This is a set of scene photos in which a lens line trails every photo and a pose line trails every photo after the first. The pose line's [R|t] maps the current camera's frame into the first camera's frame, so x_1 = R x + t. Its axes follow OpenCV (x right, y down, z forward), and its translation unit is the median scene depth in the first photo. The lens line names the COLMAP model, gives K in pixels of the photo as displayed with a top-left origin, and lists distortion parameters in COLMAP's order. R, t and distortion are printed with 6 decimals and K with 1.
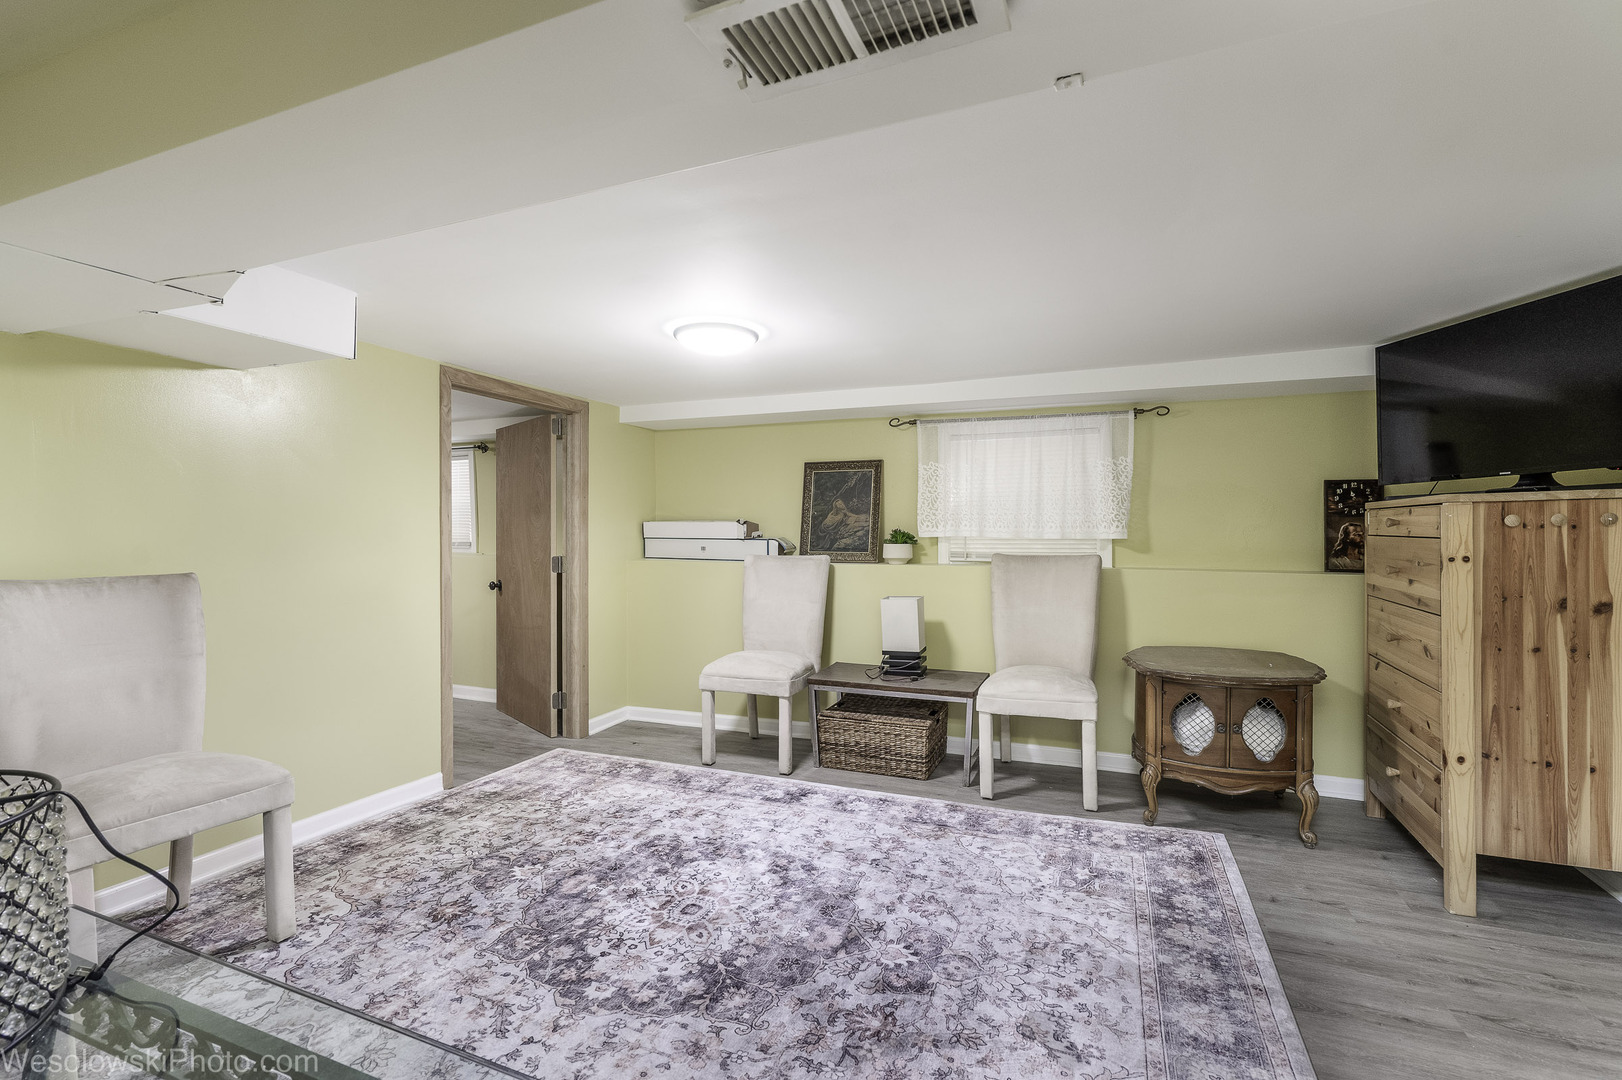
lens RADIAL K [[730.9, 0, 811.0], [0, 730.9, 540.0], [0, 0, 1]] dist [0.021509, -0.011804]
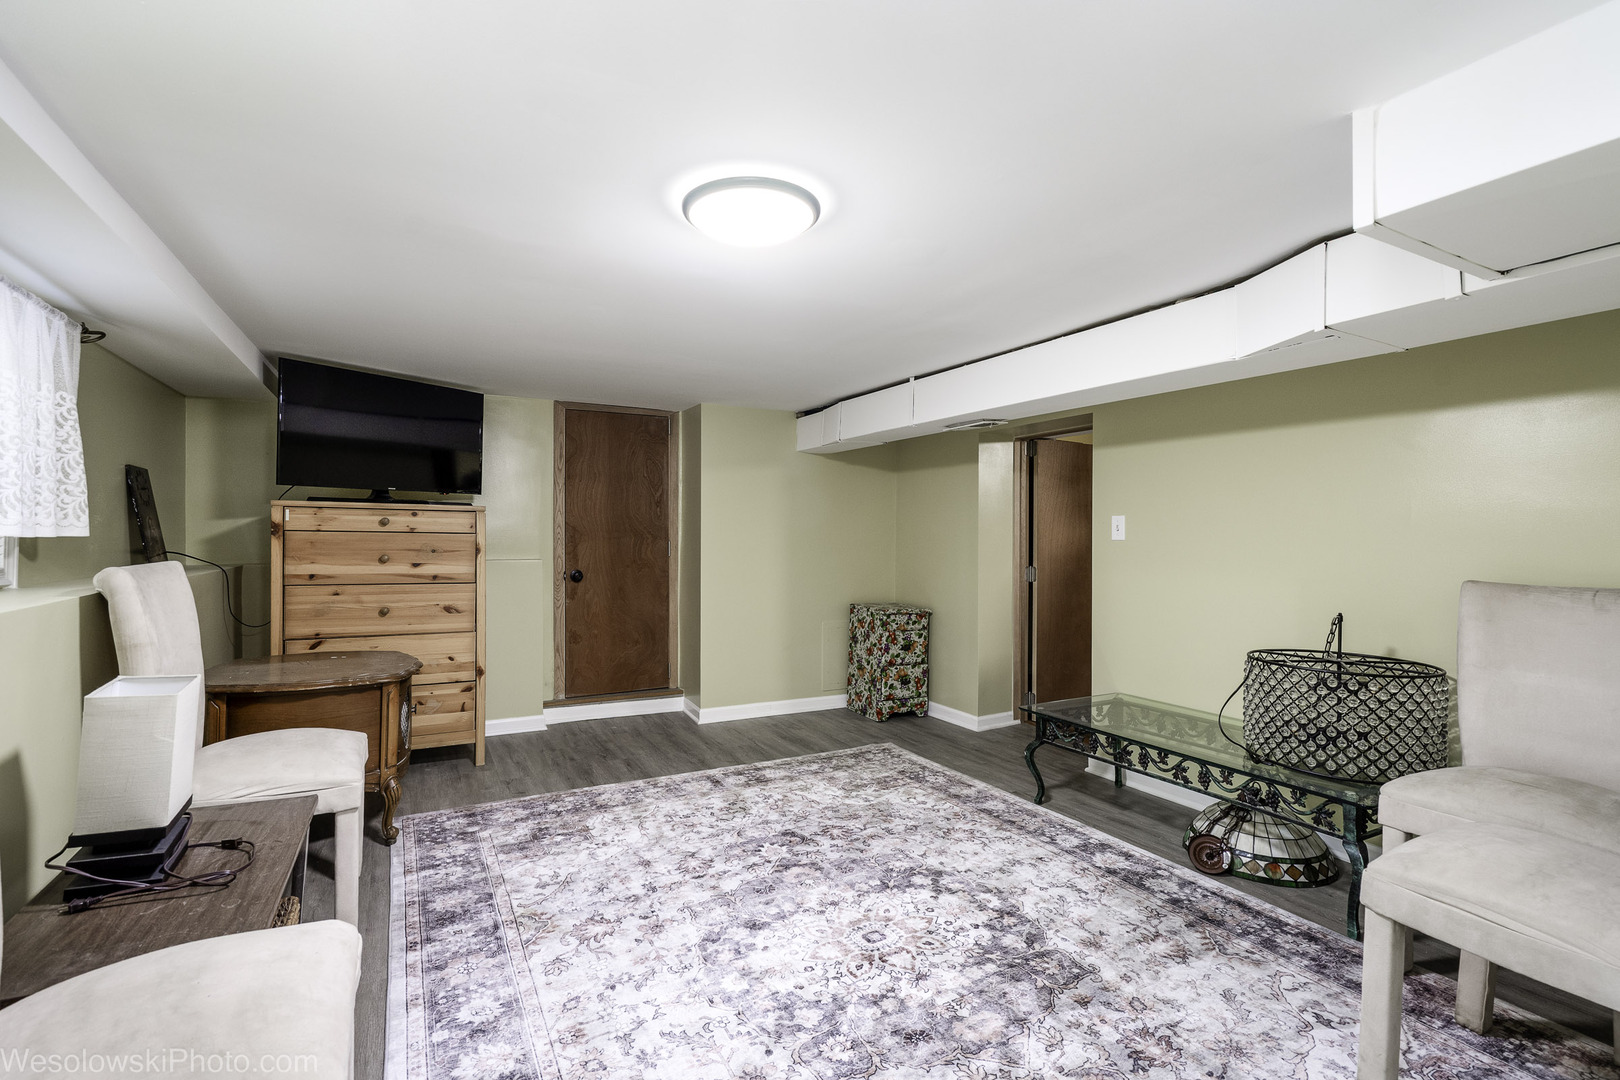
lens RADIAL K [[730.0, 0, 810.0], [0, 730.0, 540.0], [0, 0, 1]] dist [0.021509, -0.011804]
pose [[-0.786478, -0.008131, 0.617564, -0.716699], [-0.004118, 0.999960, 0.007921, -0.007160], [-0.617604, 0.003687, -0.786480, 1.906648]]
